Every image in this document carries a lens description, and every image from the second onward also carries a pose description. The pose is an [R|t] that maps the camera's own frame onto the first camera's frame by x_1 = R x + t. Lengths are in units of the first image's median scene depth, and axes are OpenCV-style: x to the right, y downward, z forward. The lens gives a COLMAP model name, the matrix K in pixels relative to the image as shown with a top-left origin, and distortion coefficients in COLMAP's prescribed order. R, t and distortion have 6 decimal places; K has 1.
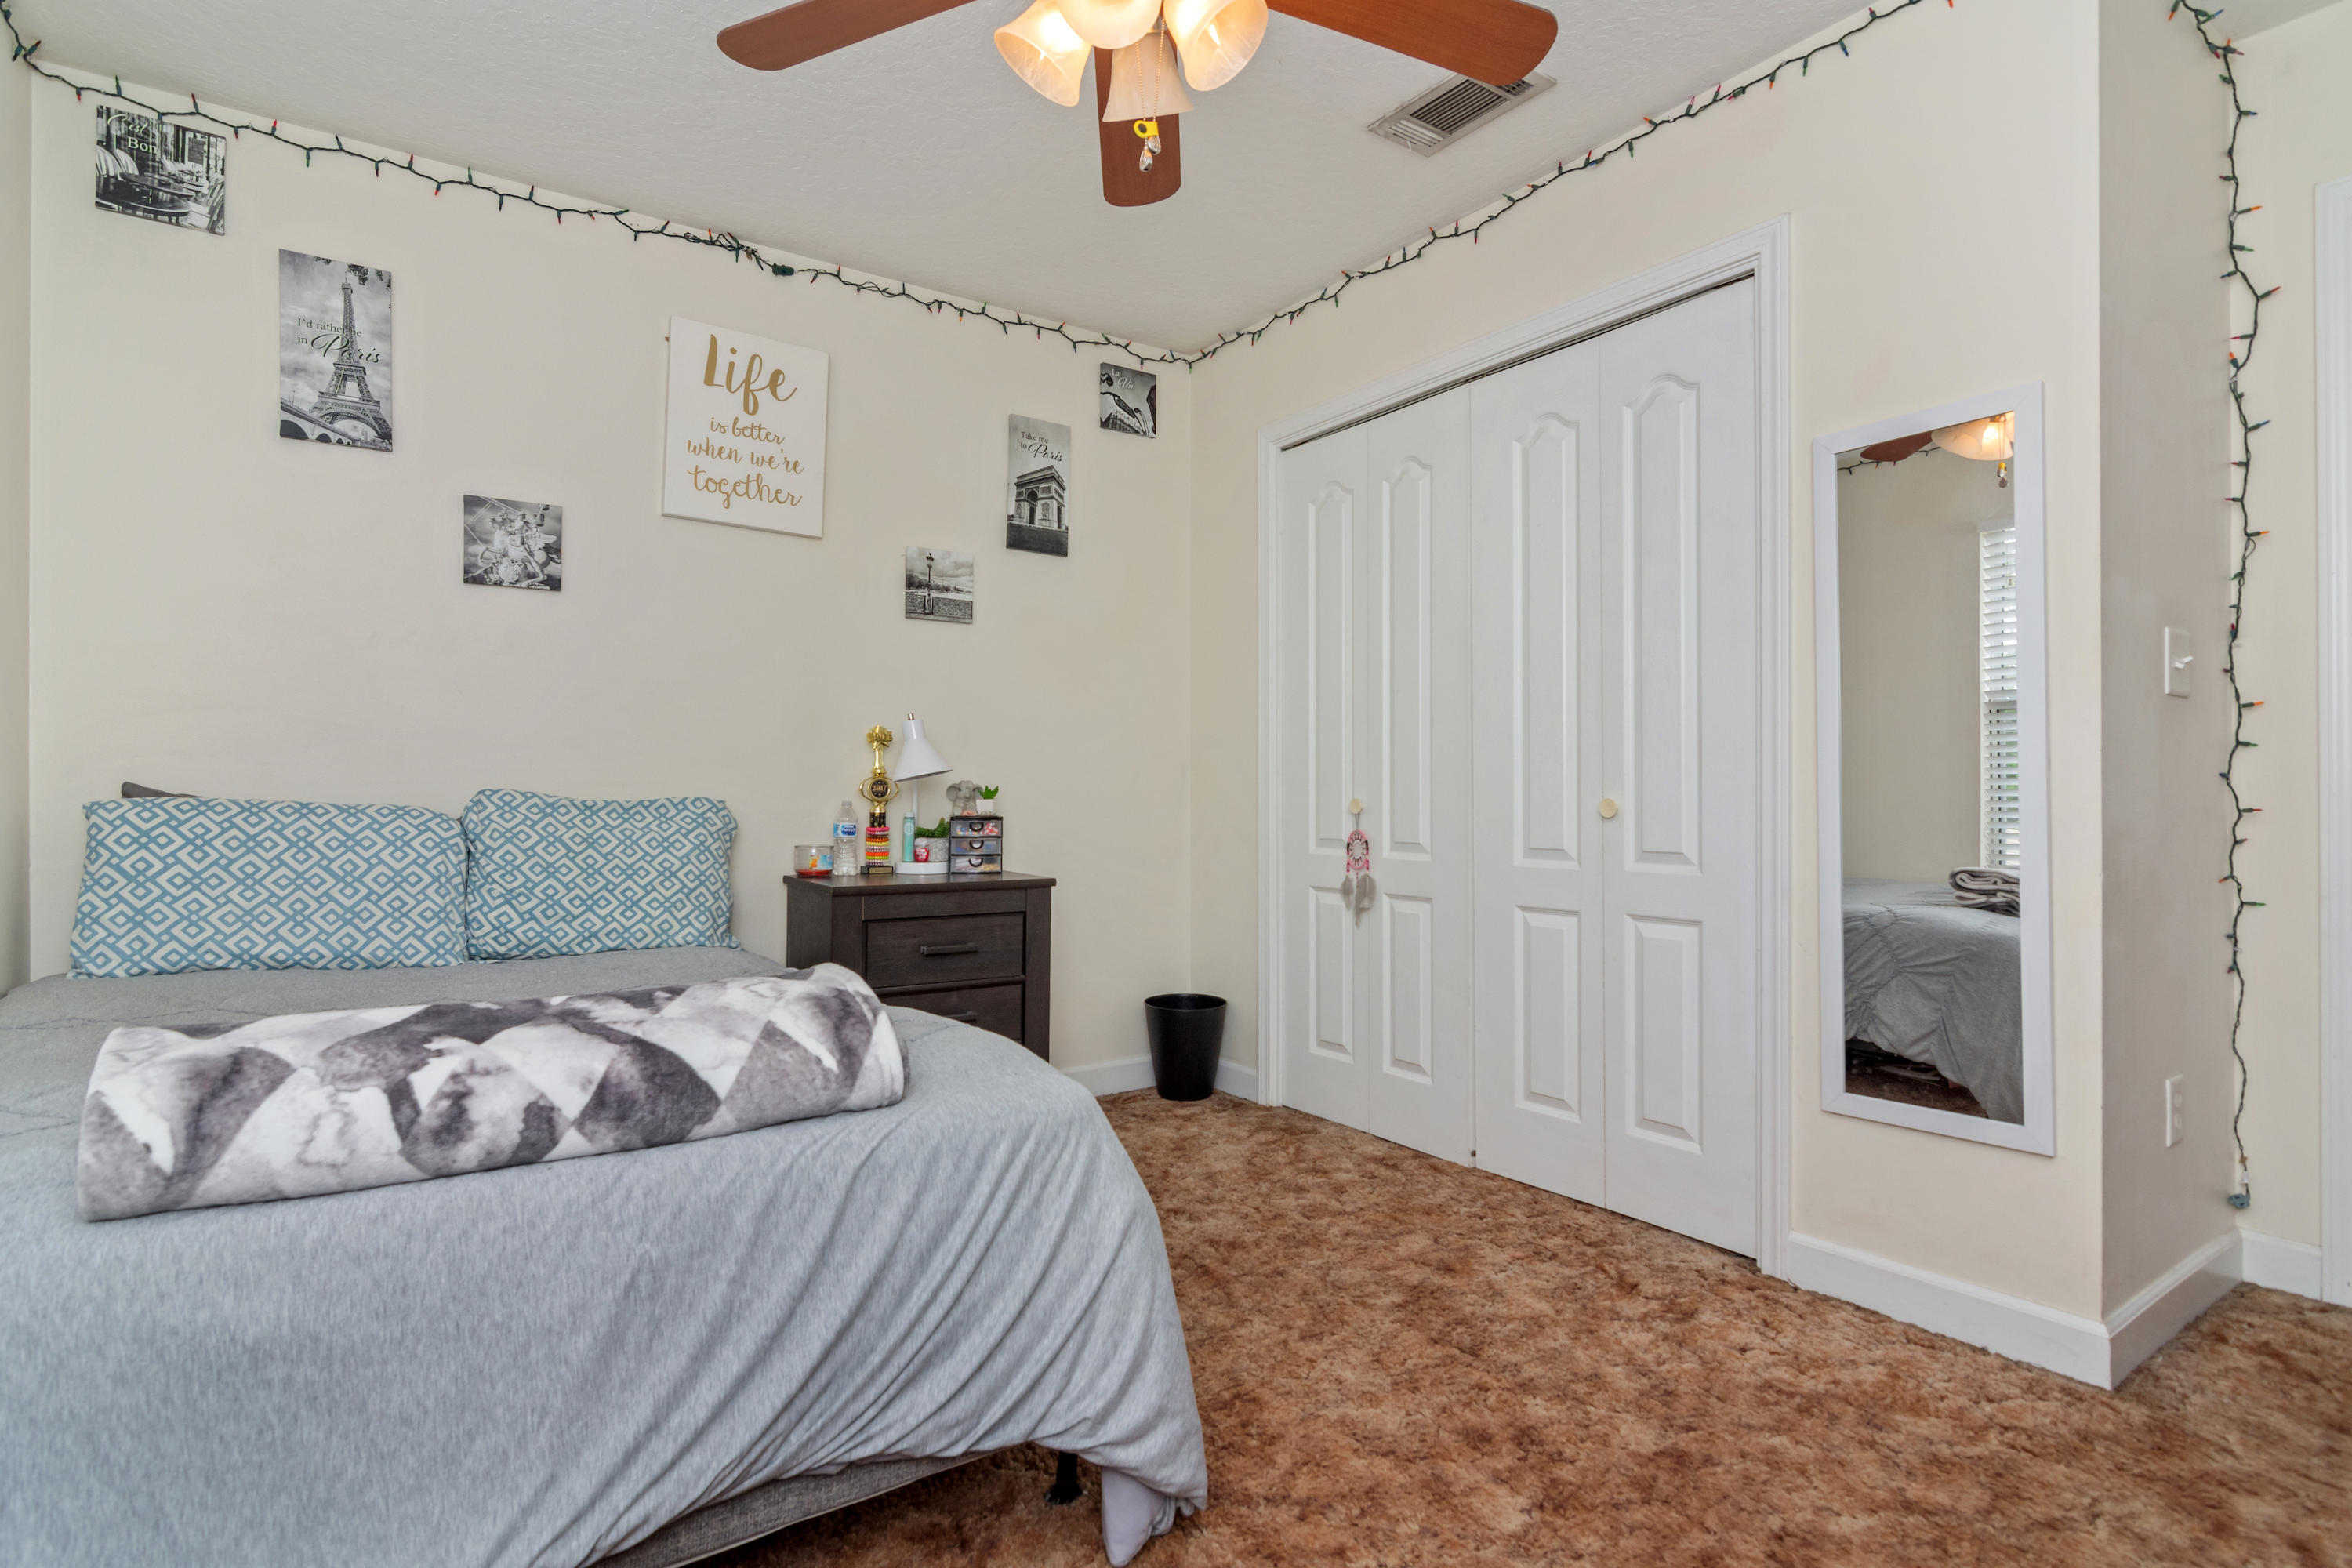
lens RADIAL K [[1183.8, 0, 1175.9], [0, 1183.8, 789.1], [0, 0, 1]] dist [-0.001176, -0.000787]
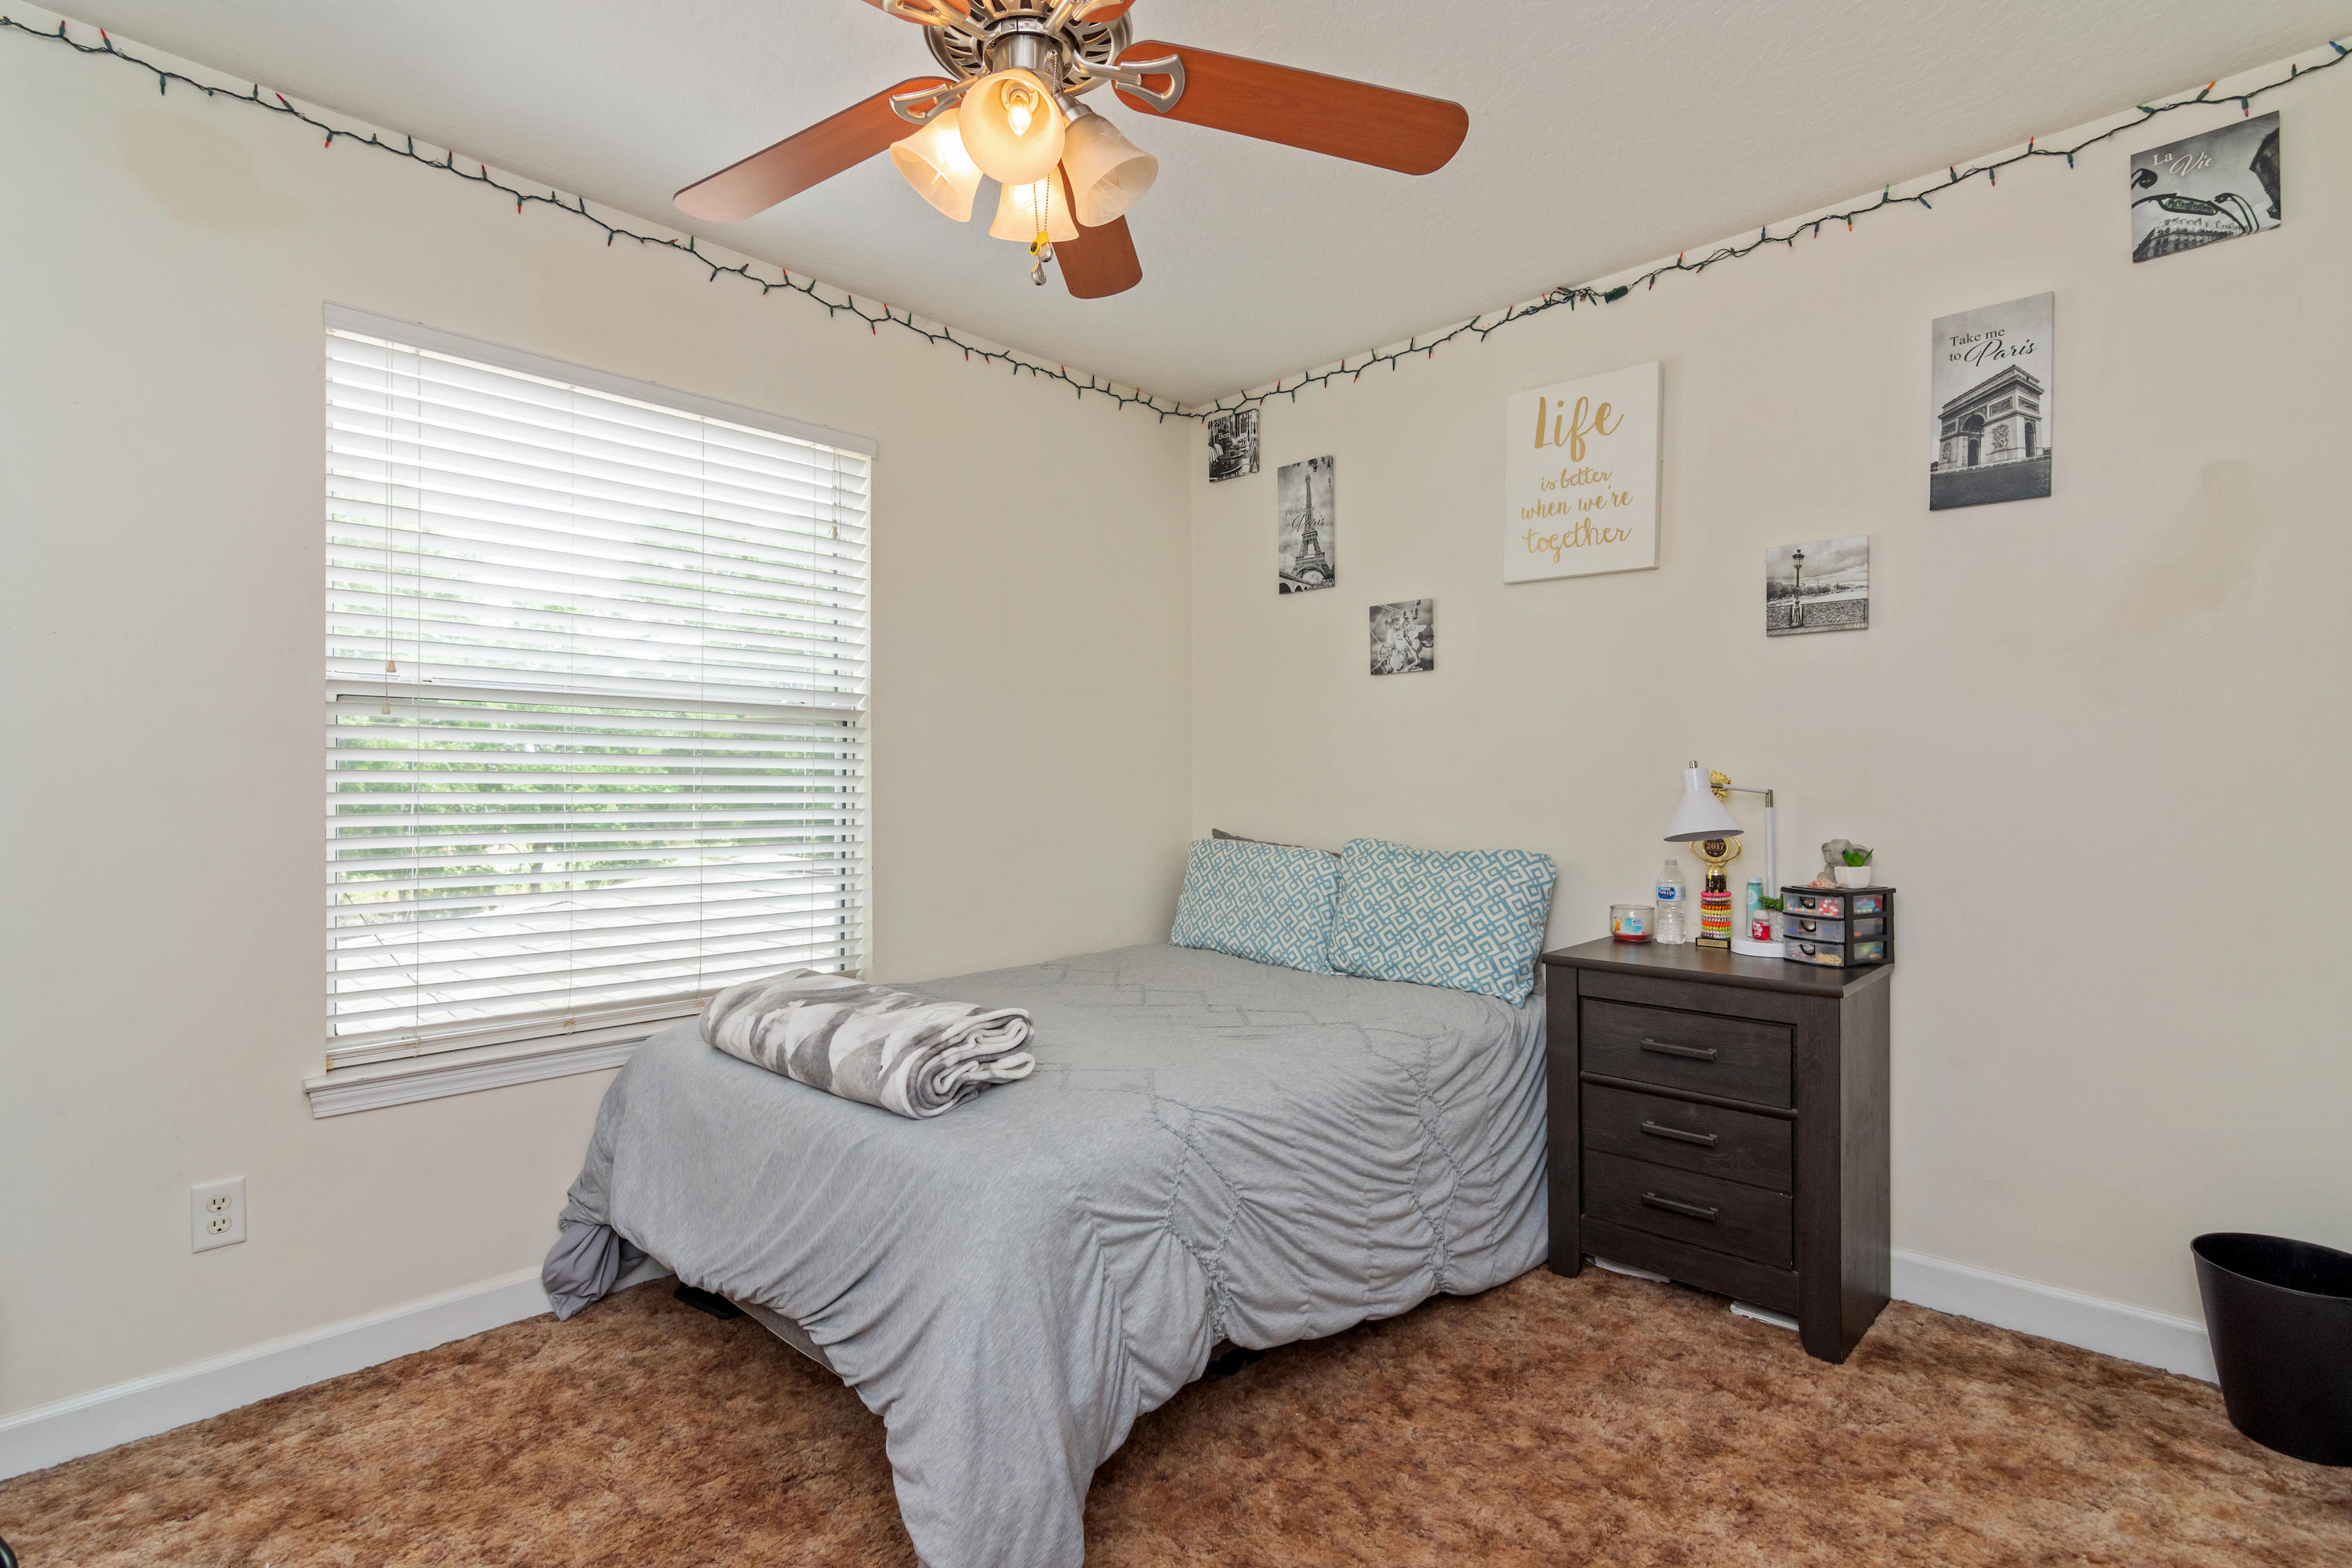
lens RADIAL K [[1143.3, 0, 1175.8], [0, 1143.3, 783.3], [0, 0, 1]] dist [0.003216, 0.000384]
pose [[0.197554, -0.005891, -0.980274, 0.500251], [0.007354, 0.999963, -0.004527, -0.047014], [0.980264, -0.006314, 0.197590, 0.481225]]
